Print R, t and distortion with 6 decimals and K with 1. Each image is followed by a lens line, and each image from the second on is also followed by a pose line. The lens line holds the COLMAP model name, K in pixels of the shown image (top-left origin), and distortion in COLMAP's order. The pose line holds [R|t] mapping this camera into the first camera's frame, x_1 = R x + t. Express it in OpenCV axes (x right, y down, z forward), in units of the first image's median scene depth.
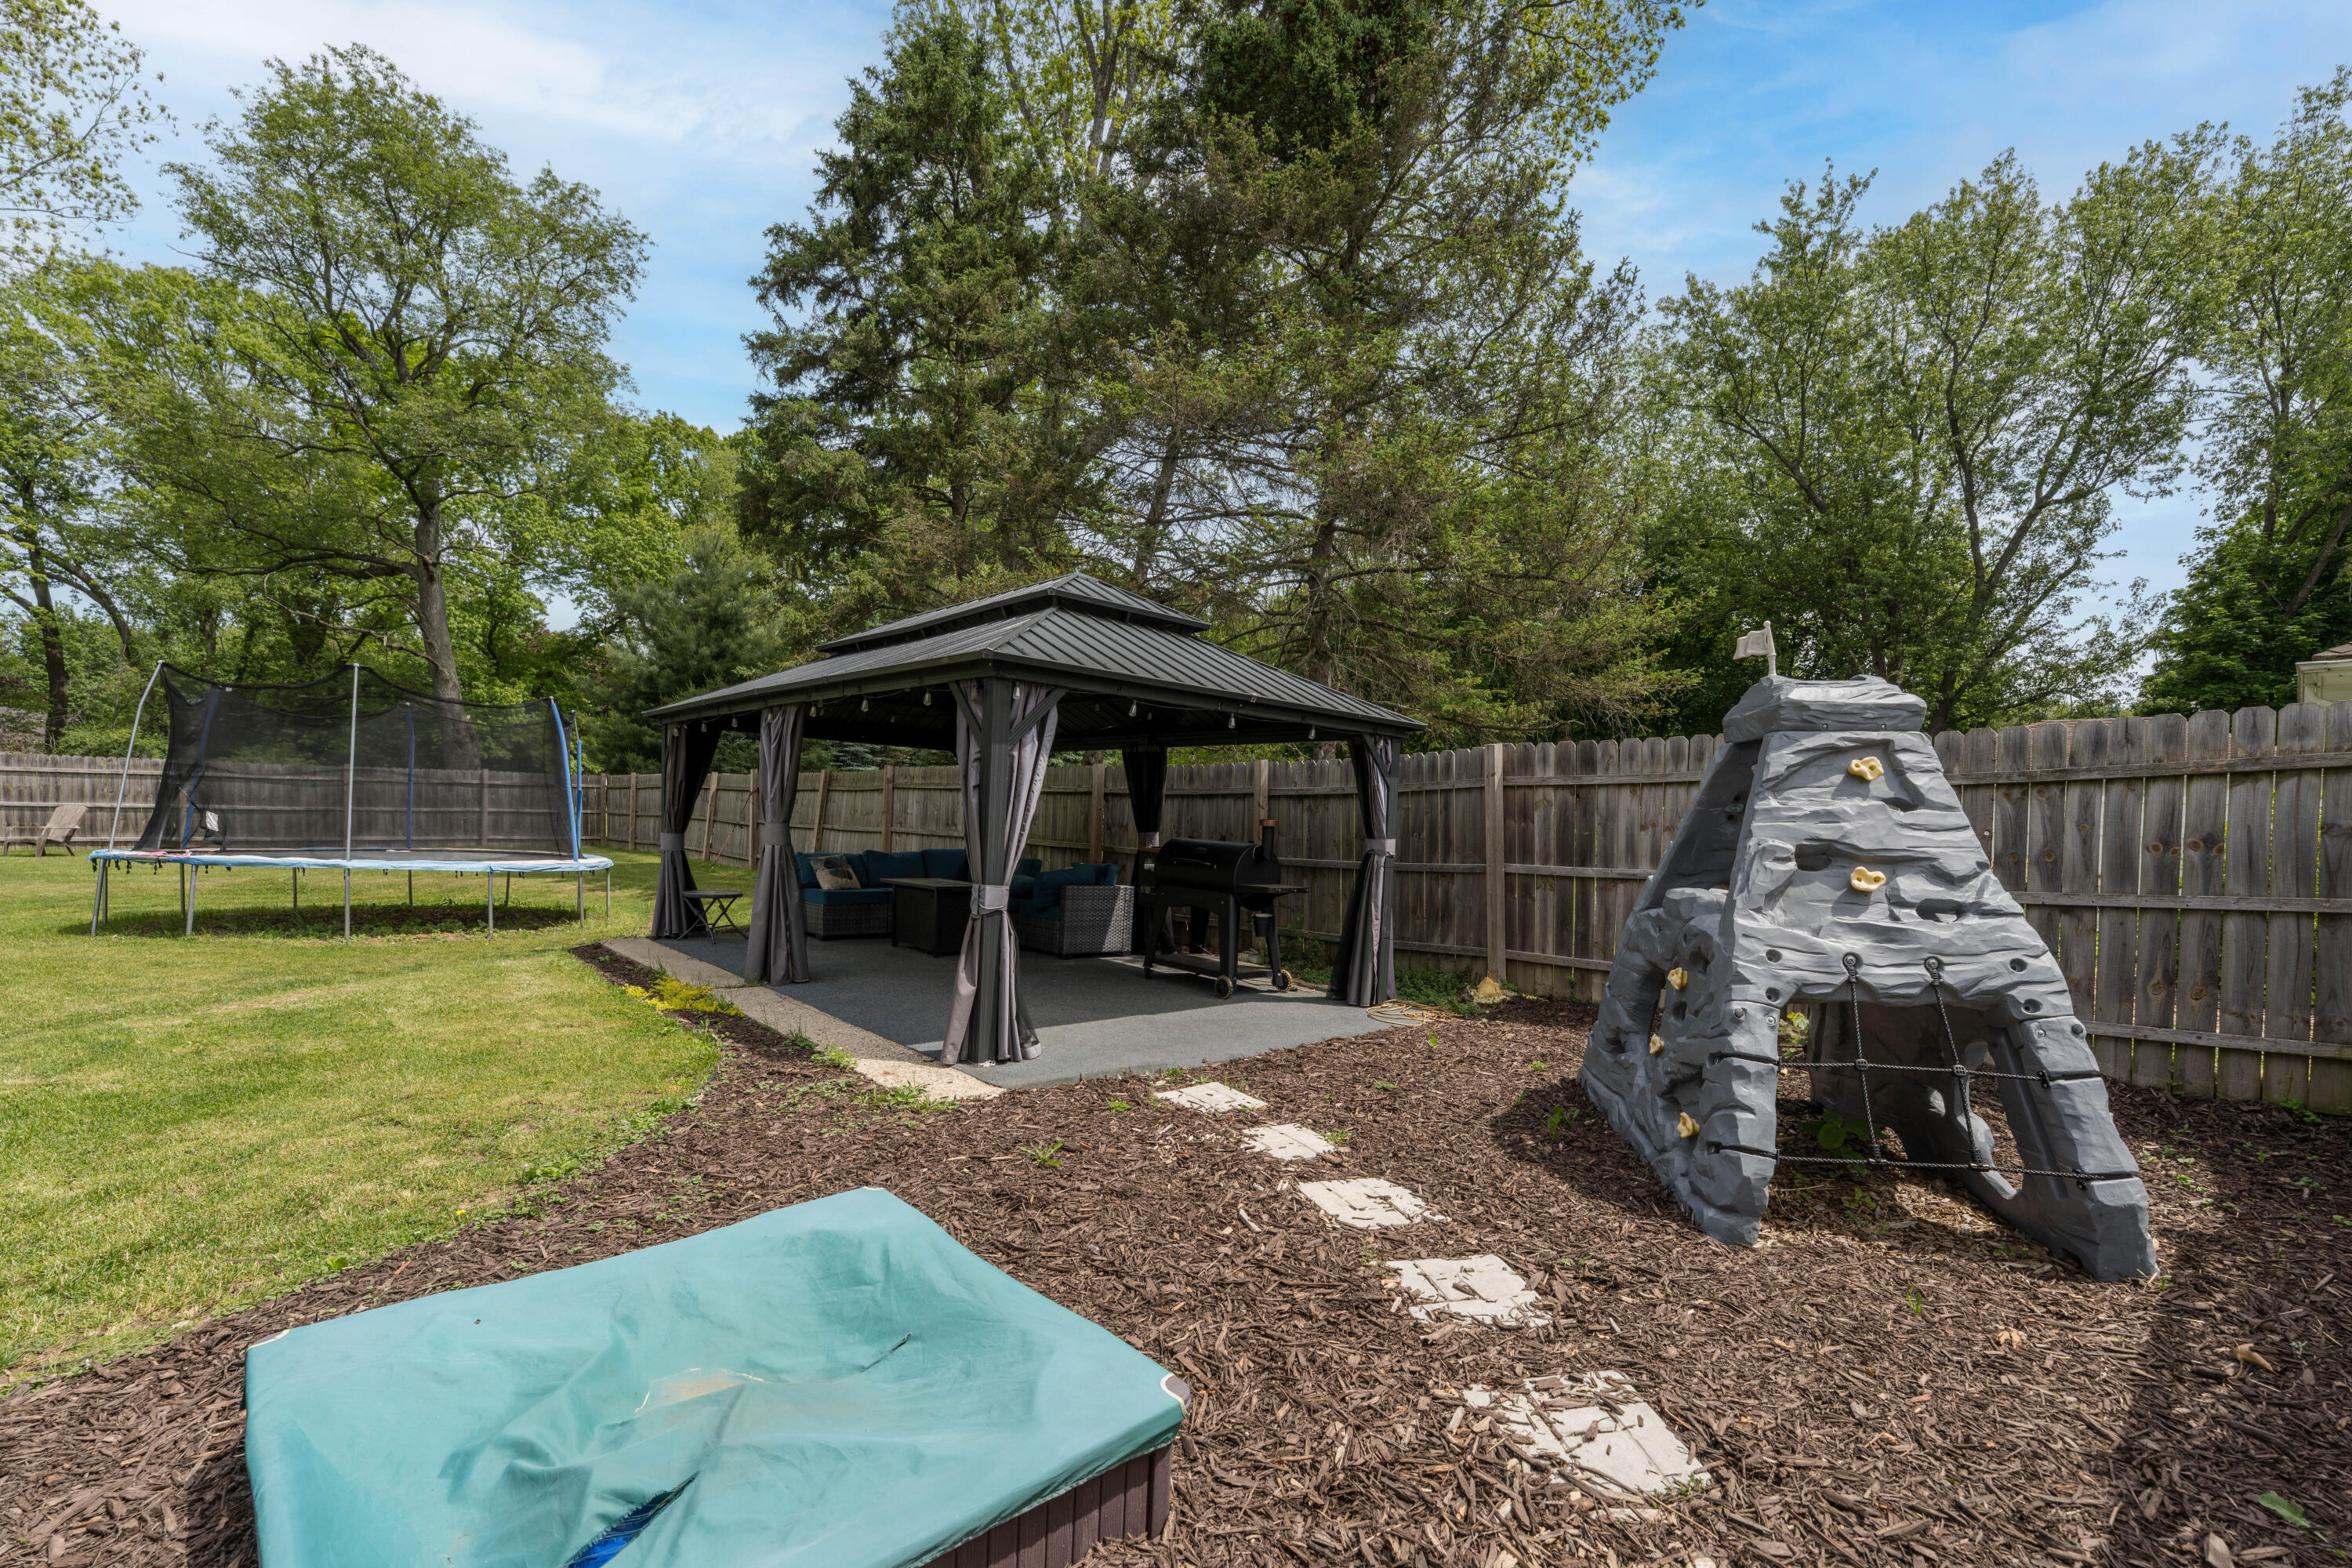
lens RADIAL K [[989.7, 0, 1172.7], [0, 989.7, 840.6], [0, 0, 1]] dist [-0.000094, -0.000082]
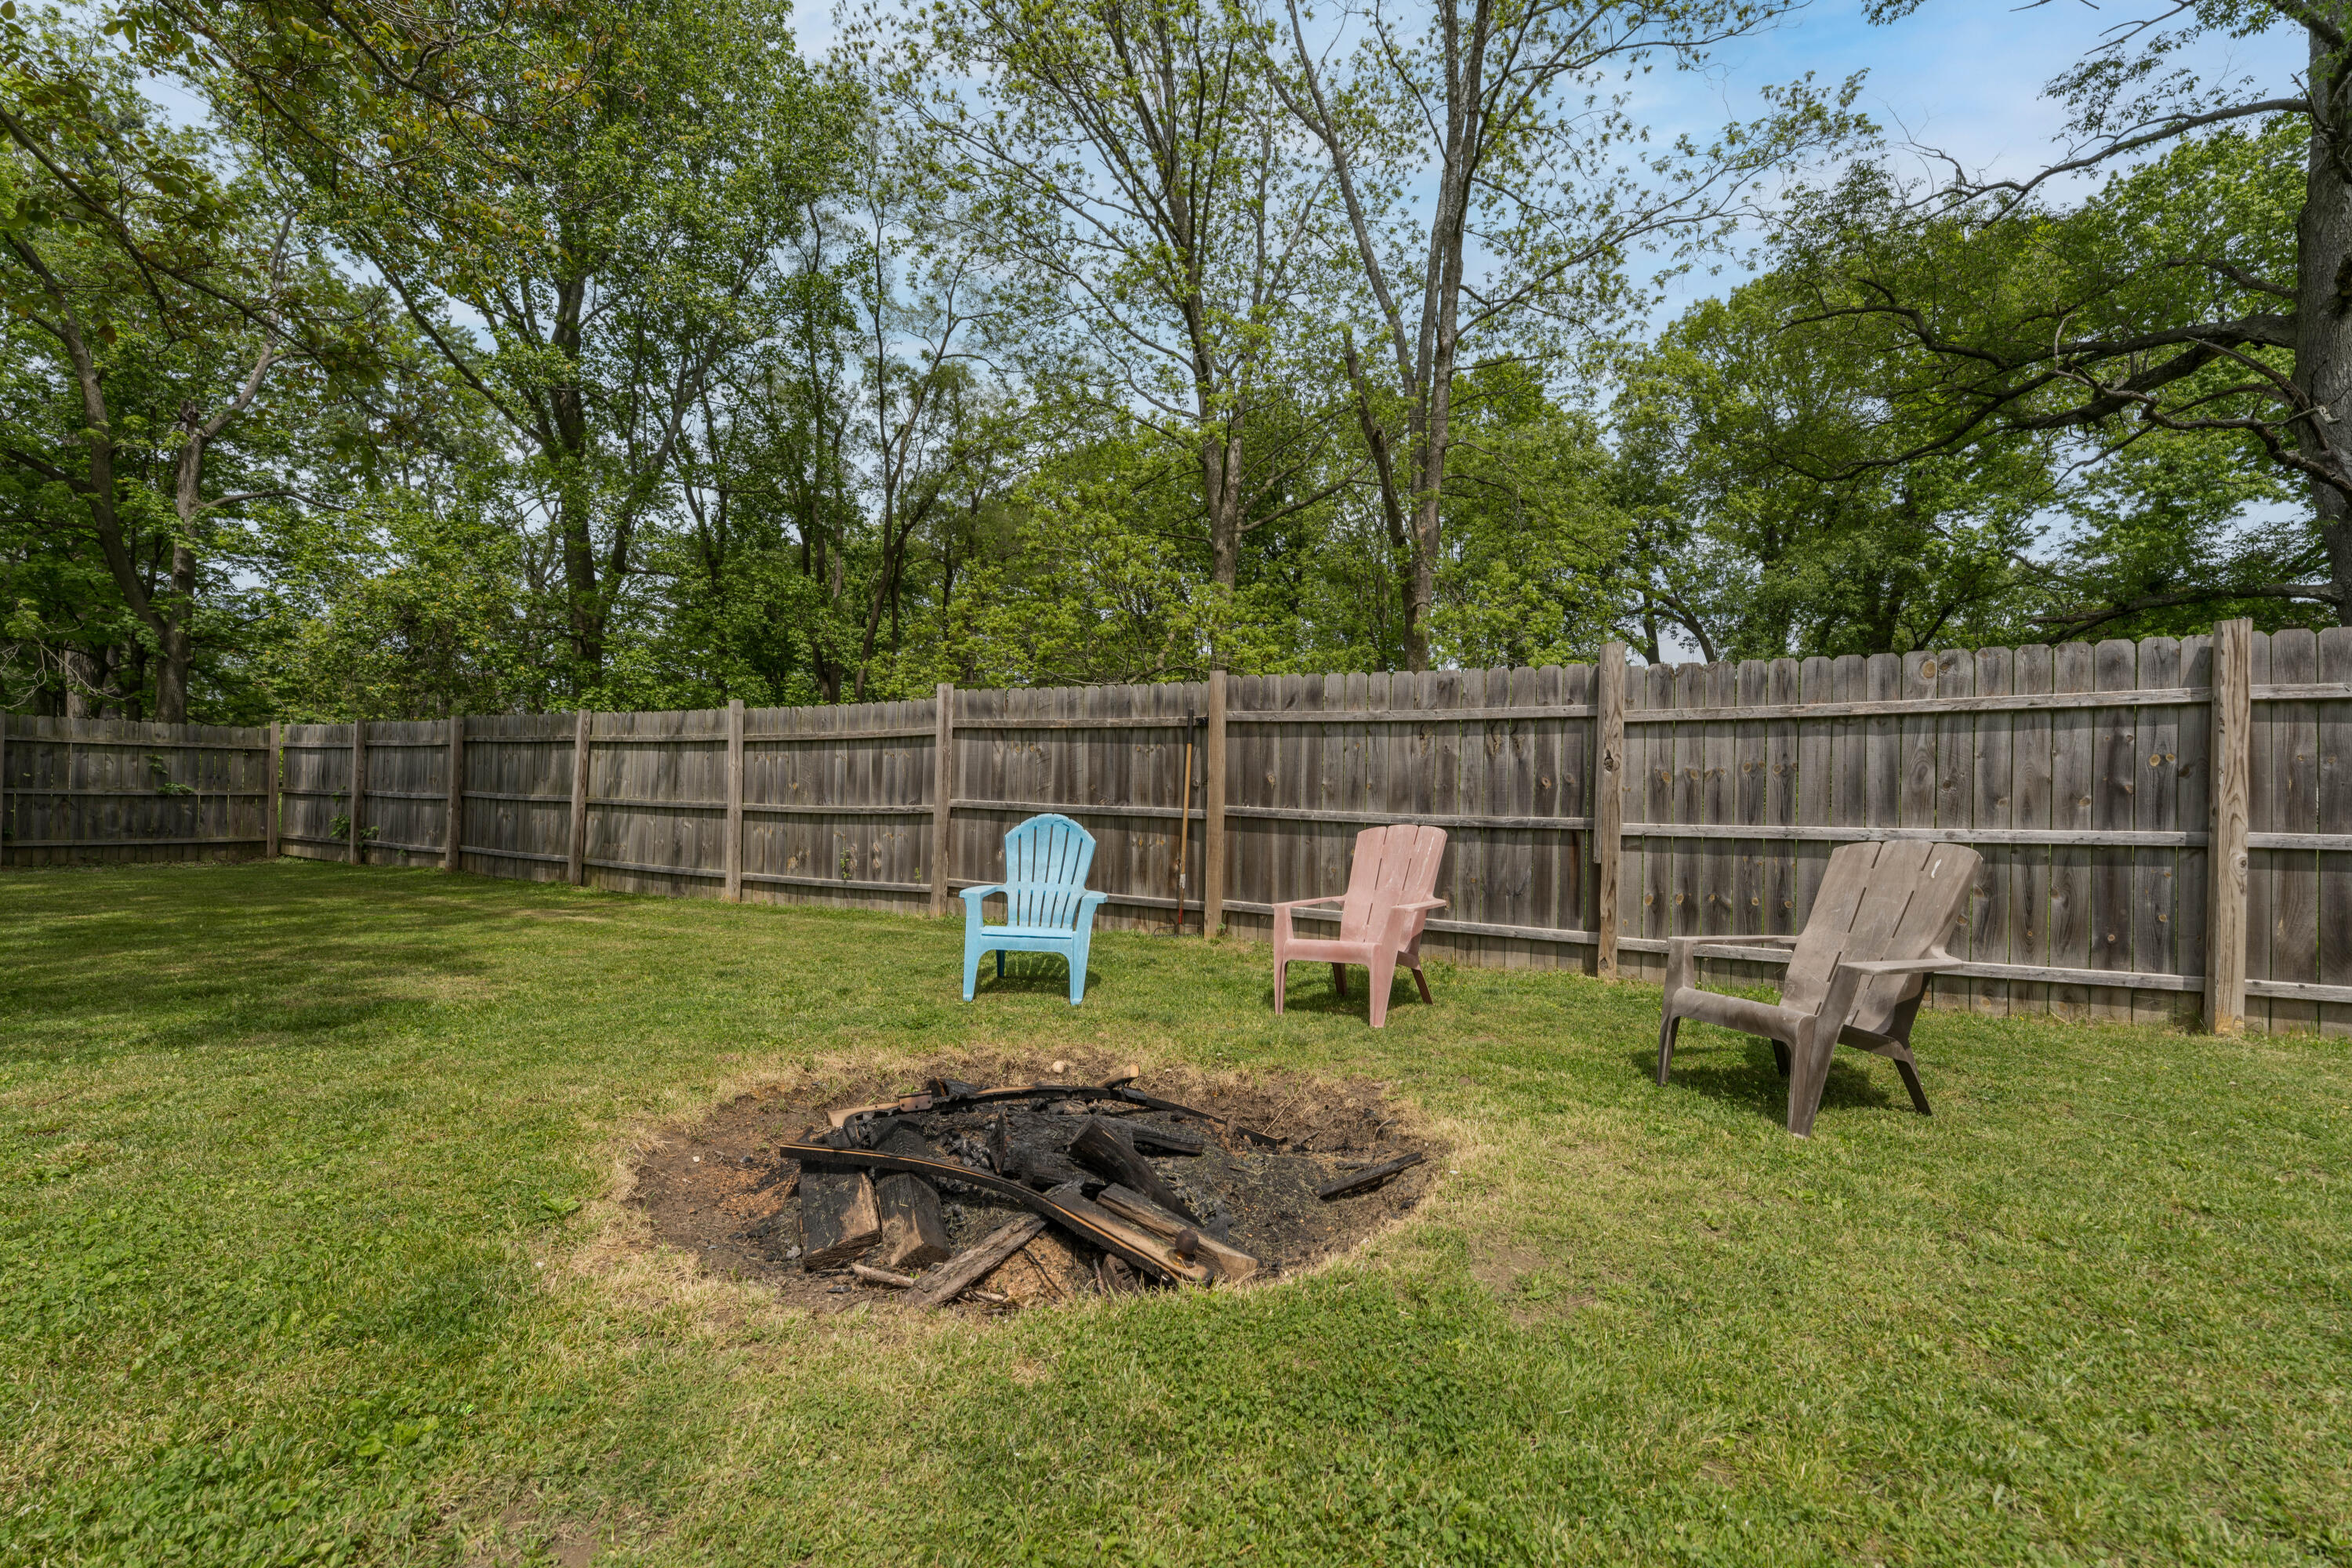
lens RADIAL K [[960.3, 0, 1161.2], [0, 960.3, 780.6], [0, 0, 1]] dist [-0.001265, -0.000099]
pose [[0.263710, -0.036213, -0.963922, -0.608706], [-0.029277, 0.998534, -0.045523, -0.022476], [0.964158, 0.040226, 0.262263, 0.505407]]
